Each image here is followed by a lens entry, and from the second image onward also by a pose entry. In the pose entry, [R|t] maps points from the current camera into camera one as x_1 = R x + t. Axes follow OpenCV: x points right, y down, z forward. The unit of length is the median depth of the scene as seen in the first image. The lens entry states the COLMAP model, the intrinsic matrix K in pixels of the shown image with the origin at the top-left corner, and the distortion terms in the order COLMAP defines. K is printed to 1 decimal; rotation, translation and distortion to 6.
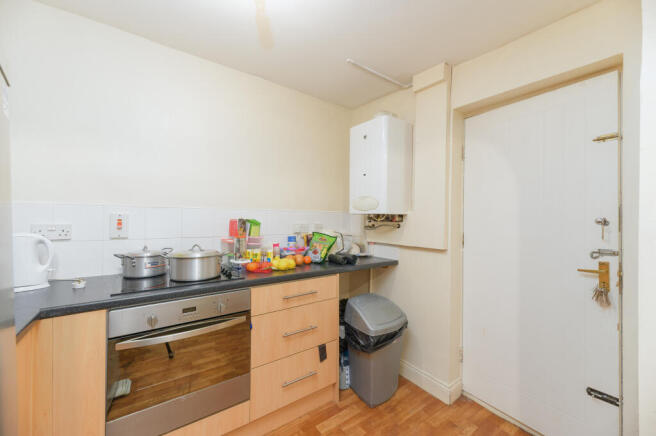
lens RADIAL K [[262.4, 0, 330.0], [0, 262.4, 218.7], [0, 0, 1]] dist [-0.000485, -0.000211]
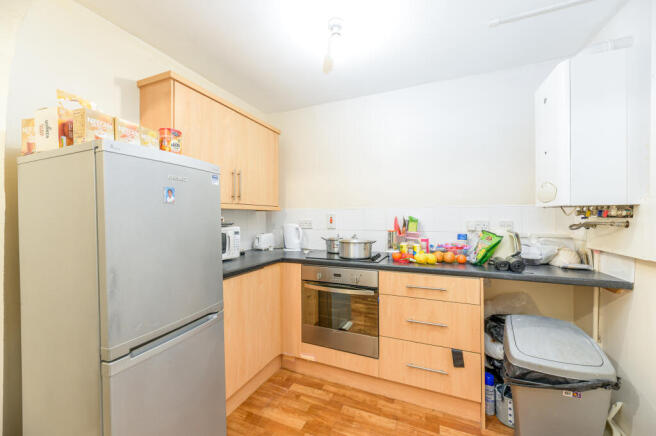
lens RADIAL K [[262.4, 0, 329.1], [0, 262.4, 218.1], [0, 0, 1]] dist [-0.000485, -0.000211]
pose [[0.491054, -0.008626, -0.871087, 0.554565], [0.008316, 0.999952, -0.005214, 0.014653], [0.871090, -0.004684, 0.491102, 0.146344]]
